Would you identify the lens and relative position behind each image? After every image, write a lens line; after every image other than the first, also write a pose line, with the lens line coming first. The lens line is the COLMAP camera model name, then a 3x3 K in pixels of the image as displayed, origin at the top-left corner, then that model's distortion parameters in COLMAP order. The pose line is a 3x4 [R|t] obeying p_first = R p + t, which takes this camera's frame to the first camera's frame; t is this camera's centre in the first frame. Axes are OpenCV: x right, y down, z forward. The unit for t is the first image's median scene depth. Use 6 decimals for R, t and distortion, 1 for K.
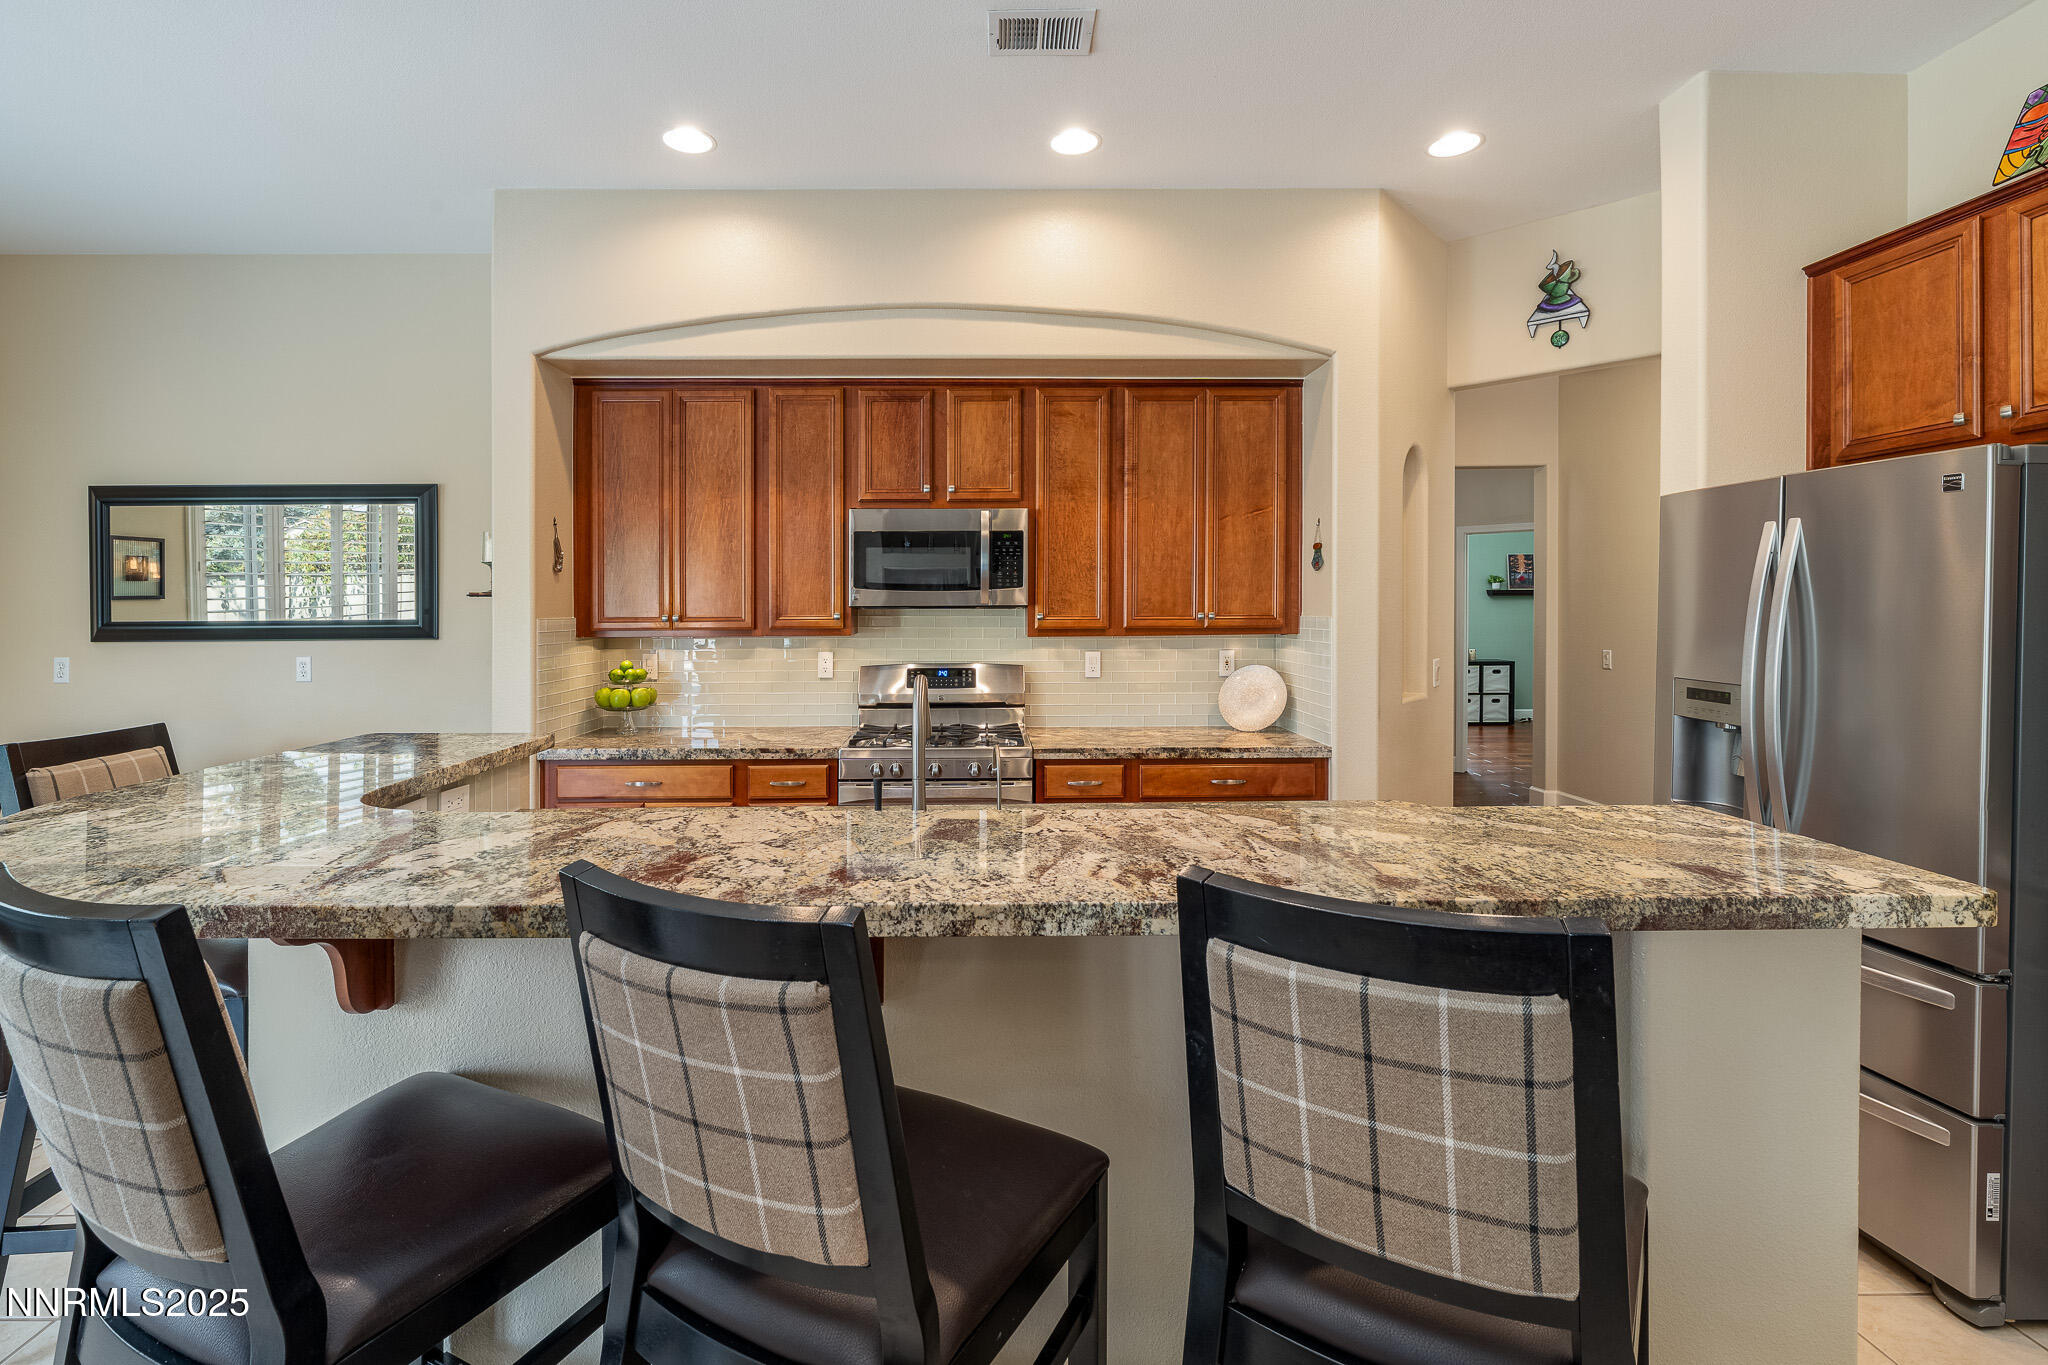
lens RADIAL K [[902.8, 0, 987.3], [0, 902.8, 606.3], [0, 0, 1]] dist [-0.001902, 0.000351]
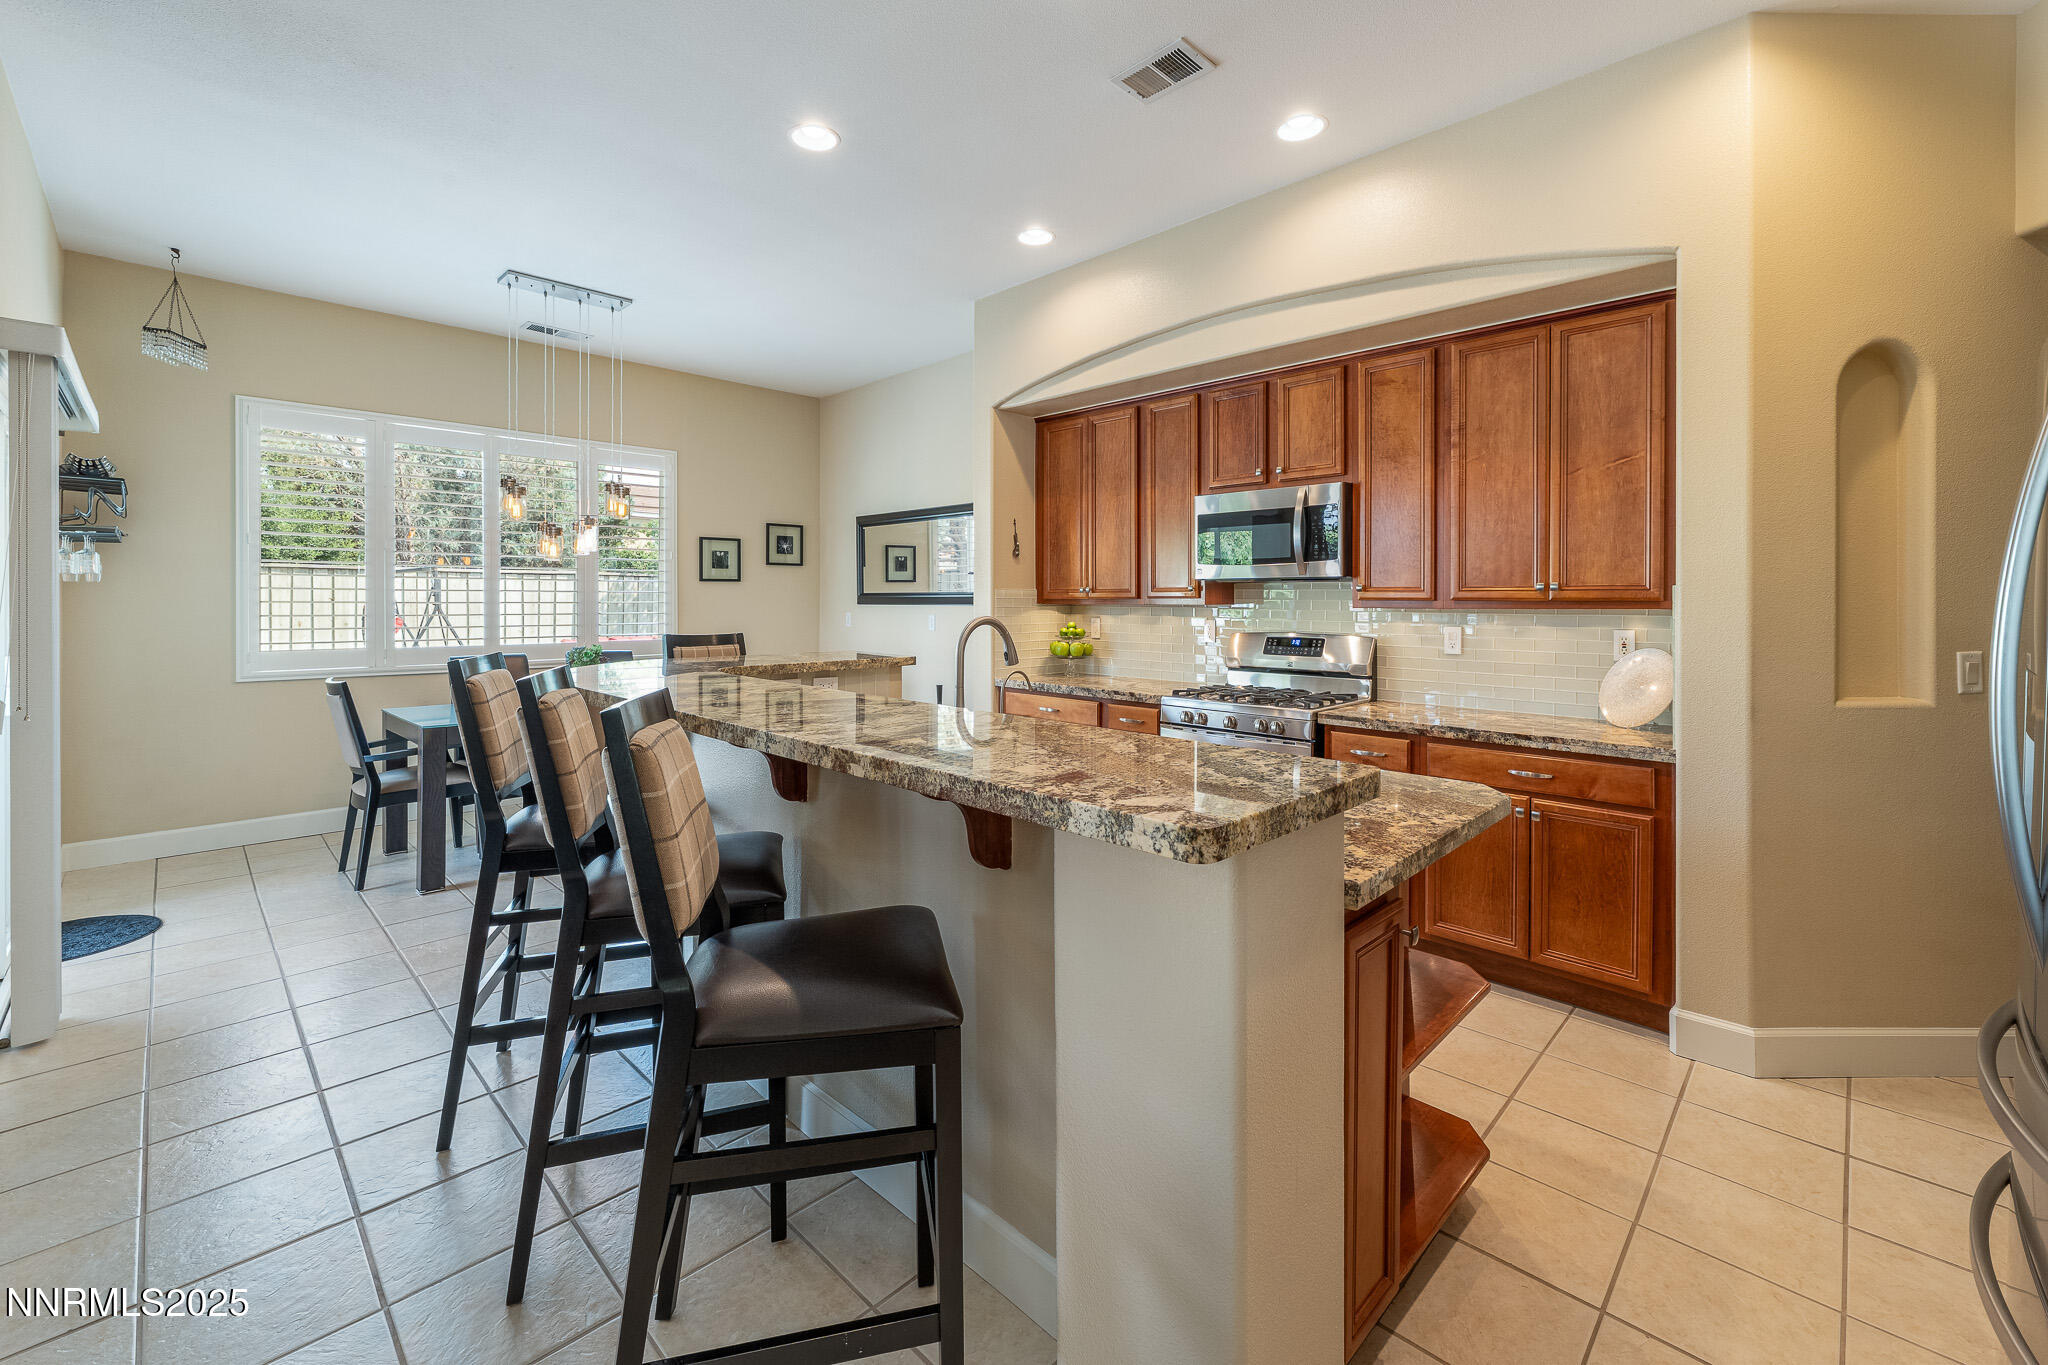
lens RADIAL K [[849.7, 0, 1049.2], [0, 849.7, 599.8], [0, 0, 1]] dist [-0.001844, 0.000671]
pose [[0.708720, 0.006765, -0.705457, 0.482261], [-0.006846, 0.999973, 0.002711, 0.024681], [0.705456, 0.002909, 0.708747, 0.082116]]
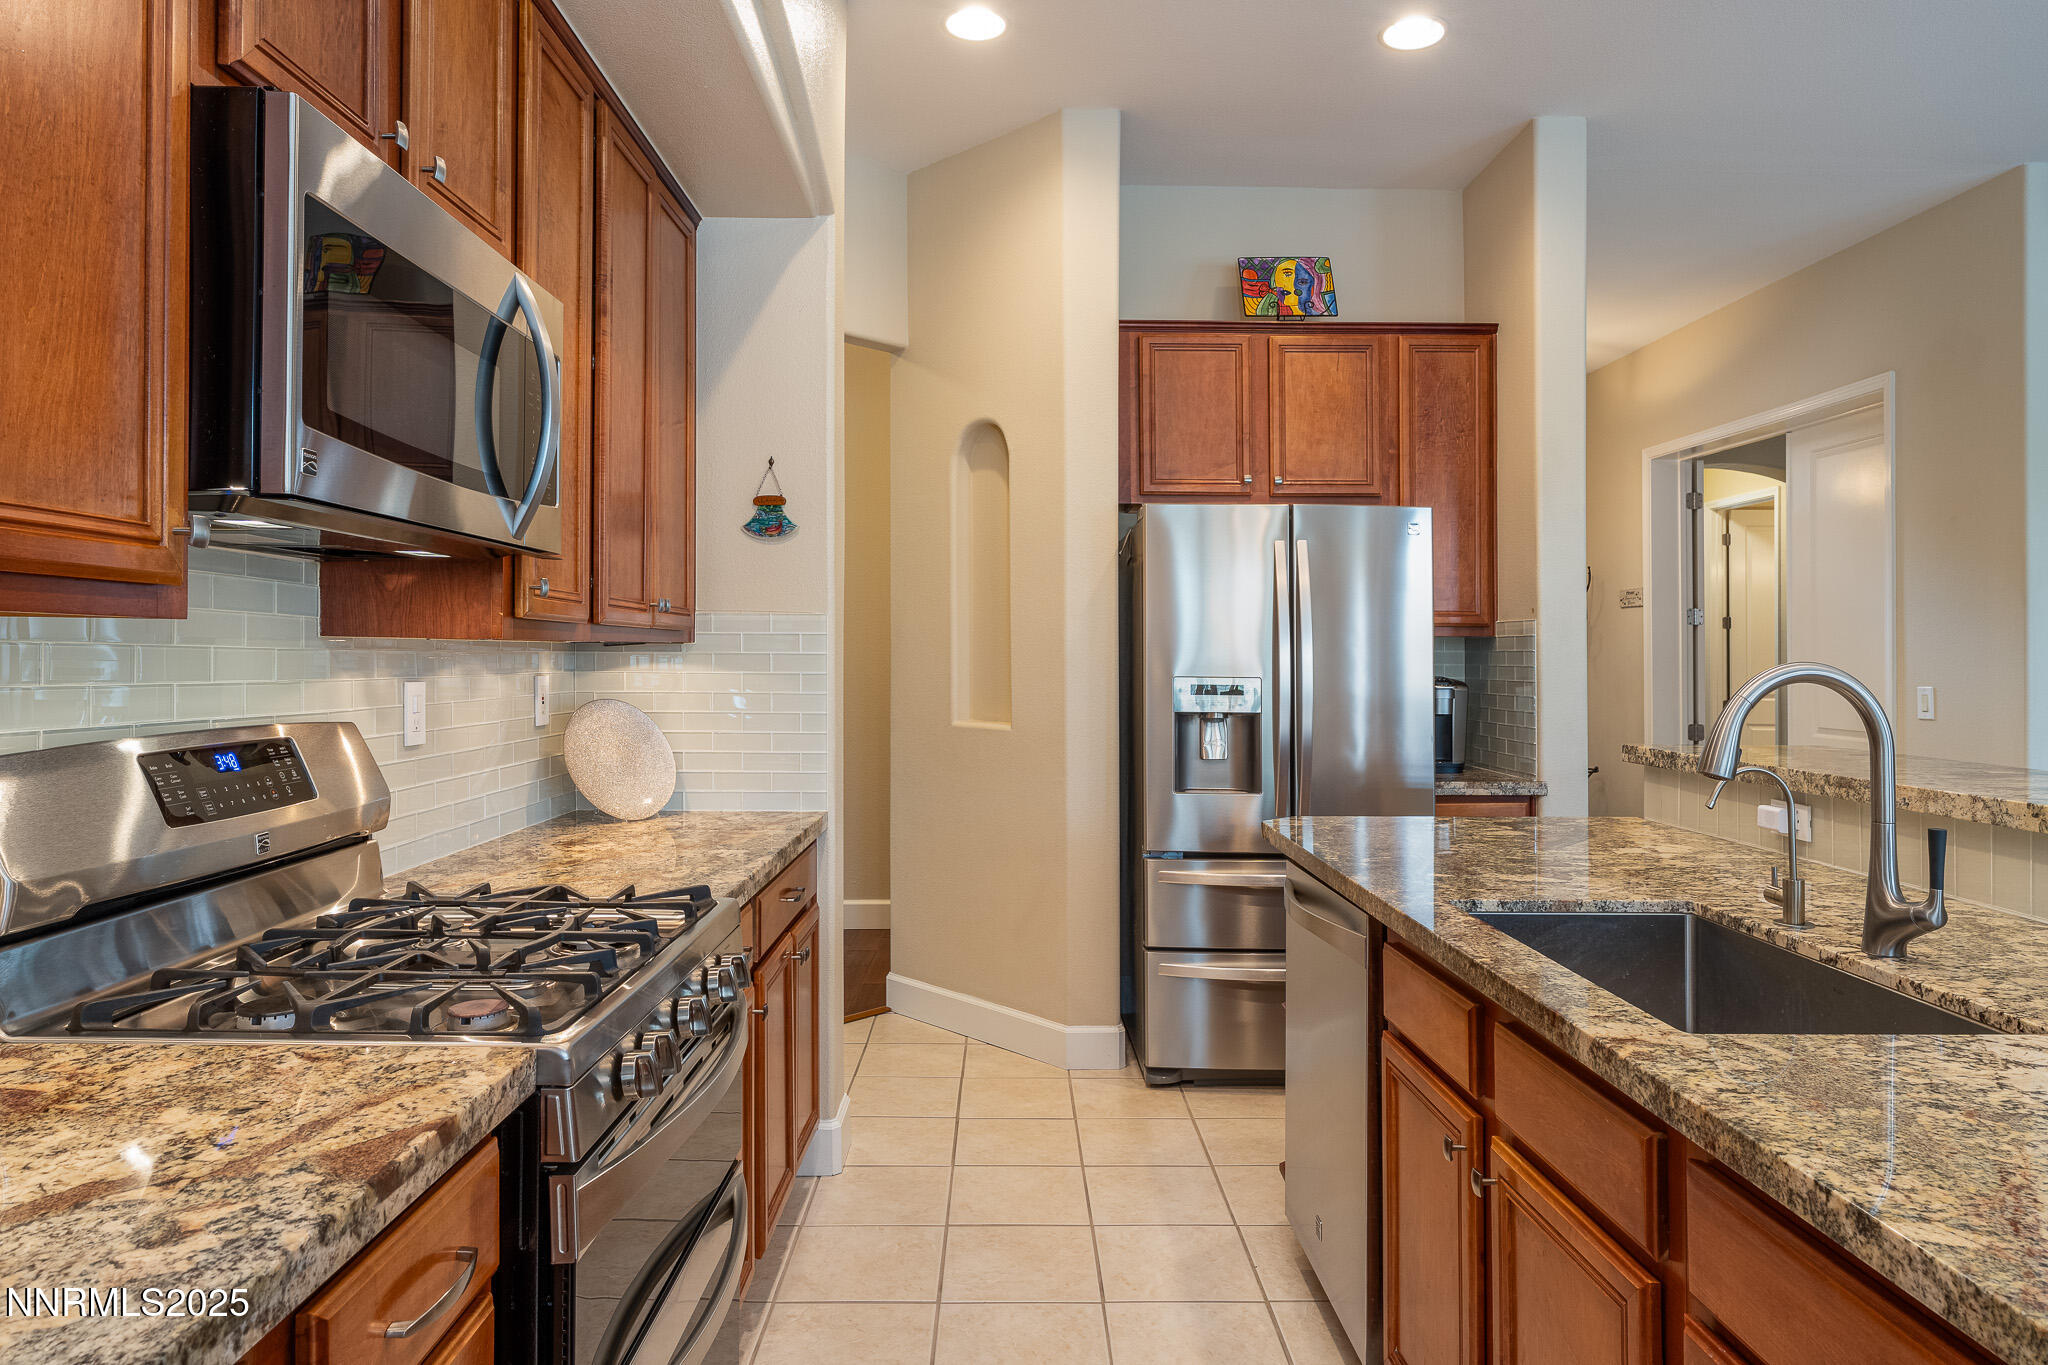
lens RADIAL K [[1221.9, 0, 1063.4], [0, 1221.9, 645.5], [0, 0, 1]] dist [-0.001785, 0.000761]
pose [[-0.005424, 0.013110, 0.999899, -0.468340], [-0.003170, 0.999909, -0.013127, 0.043109], [-0.999980, -0.003241, -0.005382, 0.778634]]
